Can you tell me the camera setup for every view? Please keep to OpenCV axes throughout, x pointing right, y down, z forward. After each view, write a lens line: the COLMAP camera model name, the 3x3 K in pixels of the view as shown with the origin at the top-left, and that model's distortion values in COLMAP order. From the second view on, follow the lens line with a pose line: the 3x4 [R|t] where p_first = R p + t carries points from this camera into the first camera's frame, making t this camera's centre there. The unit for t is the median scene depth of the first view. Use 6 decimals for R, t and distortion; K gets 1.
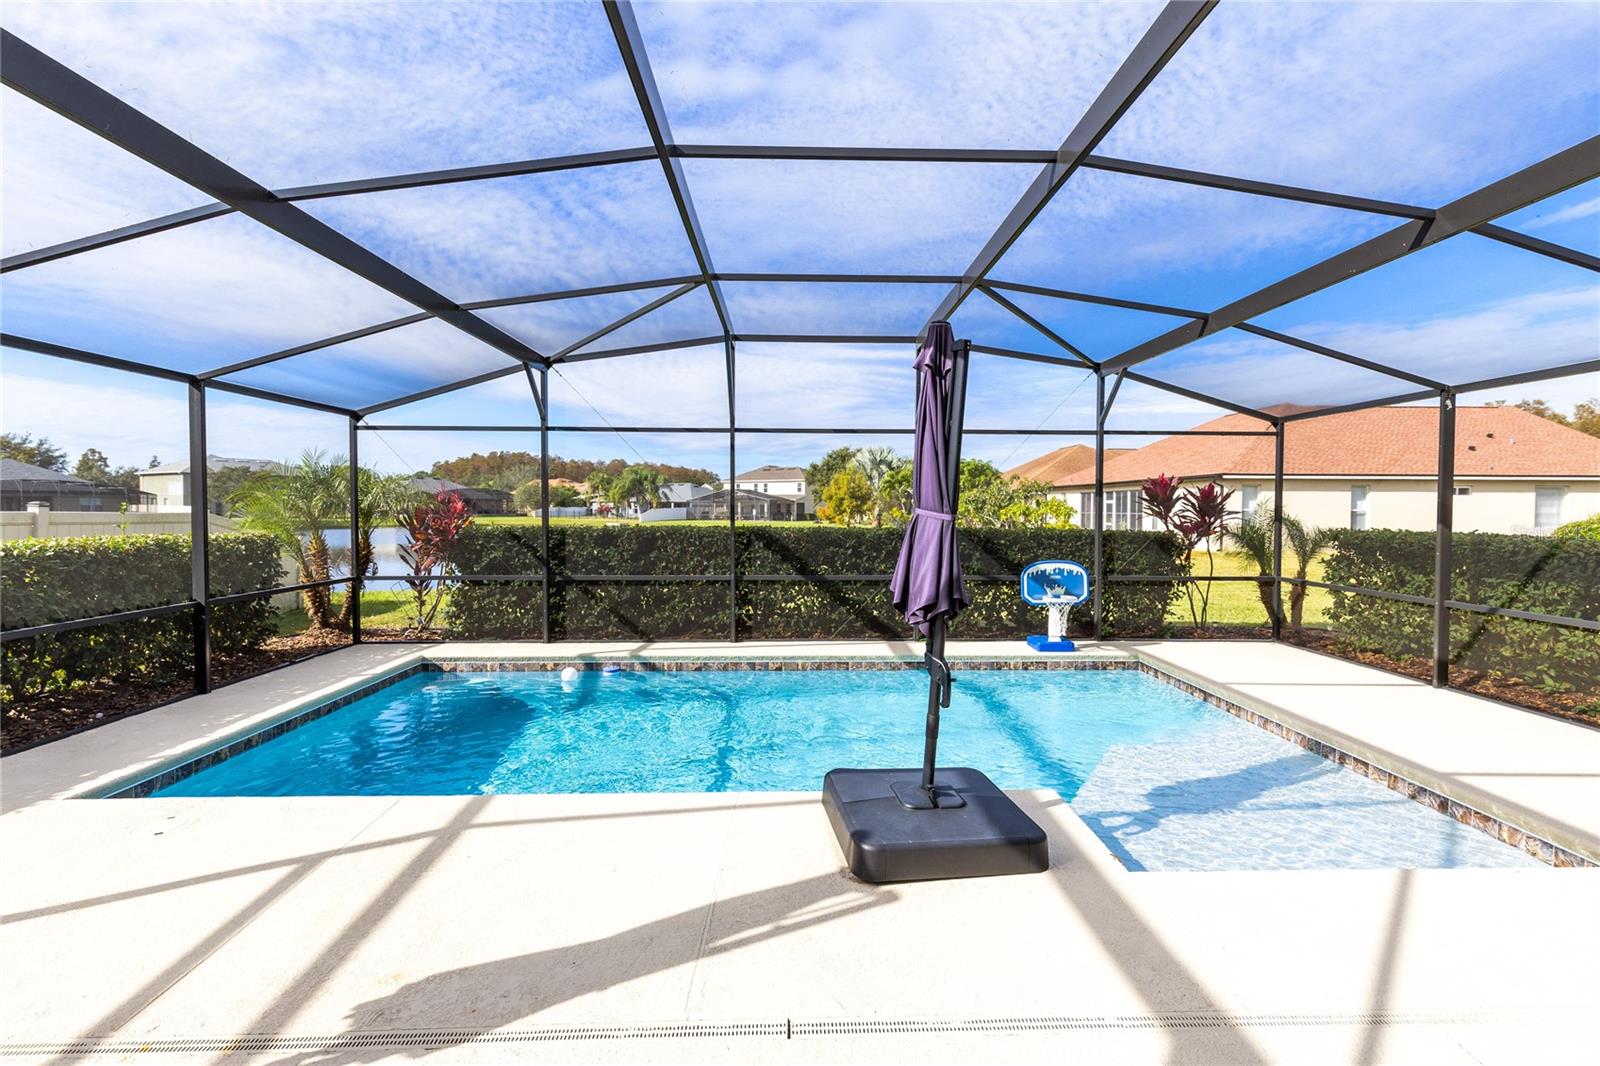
lens RADIAL K [[731.7, 0, 803.7], [0, 731.7, 528.0], [0, 0, 1]] dist [0.009218, -0.000813]
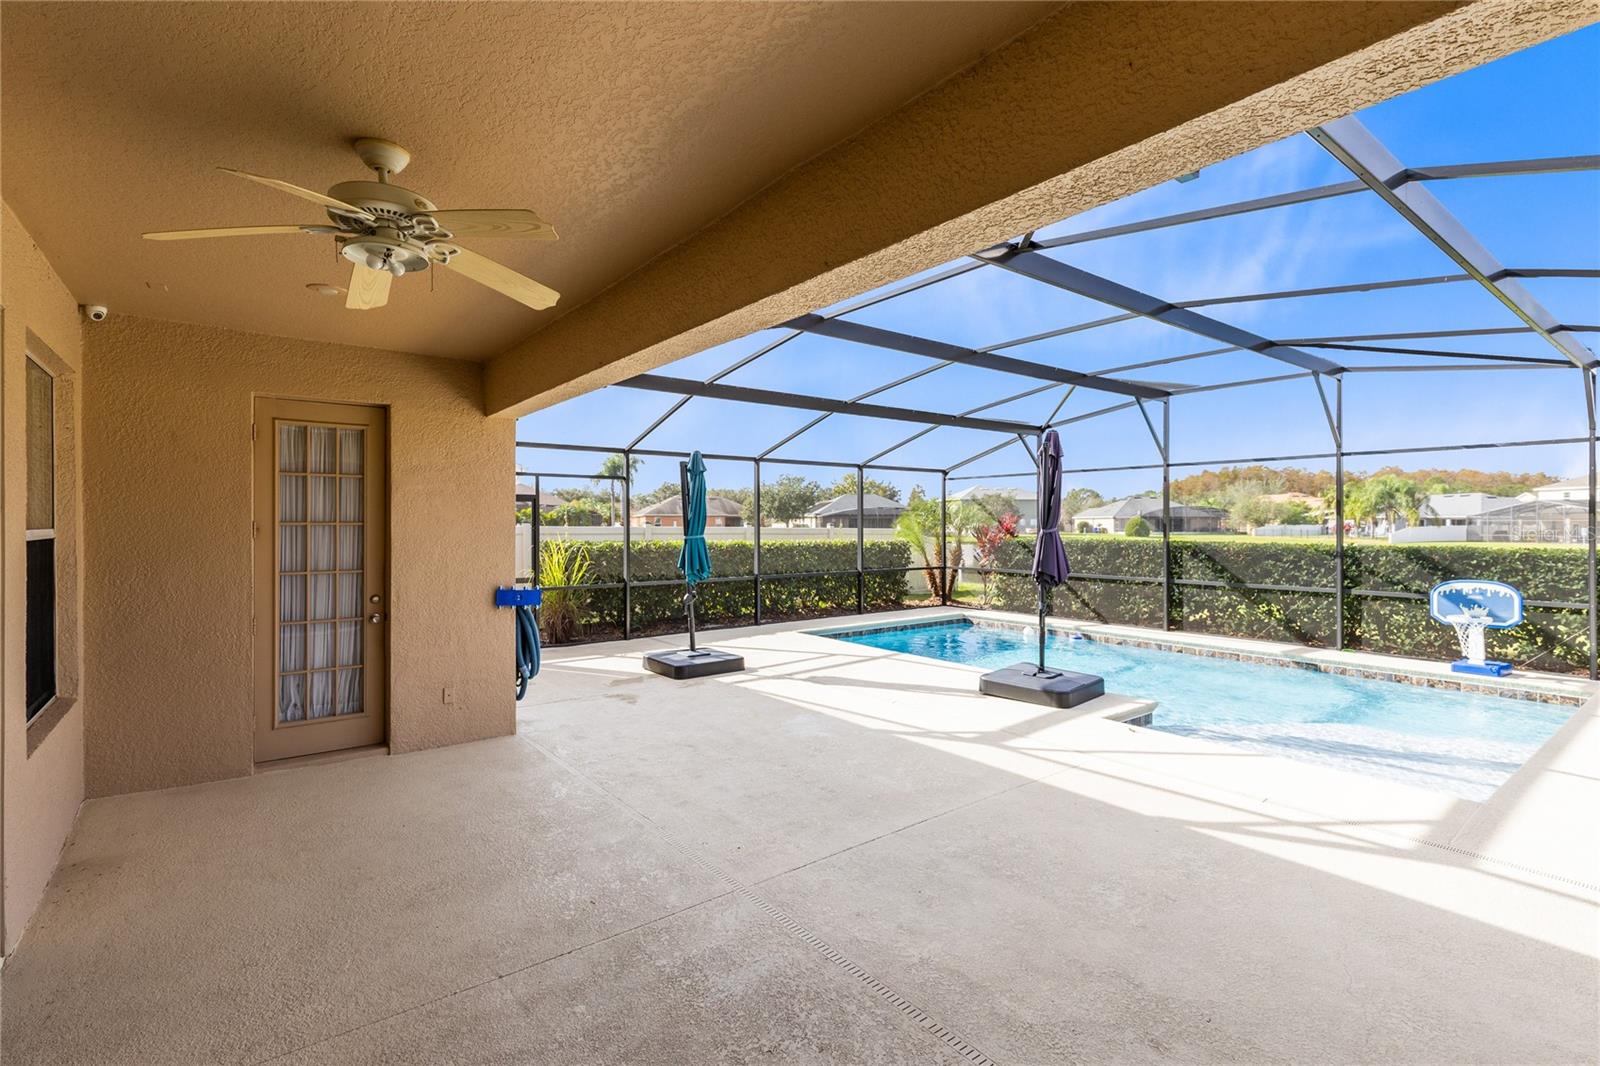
lens RADIAL K [[731.7, 0, 799.7], [0, 731.7, 526.8], [0, 0, 1]] dist [0.009218, -0.000813]
pose [[0.592996, 0.000807, -0.805205, 0.513935], [-0.021787, 0.999649, -0.015043, 0.006432], [0.804911, 0.026463, 0.592806, -0.260878]]
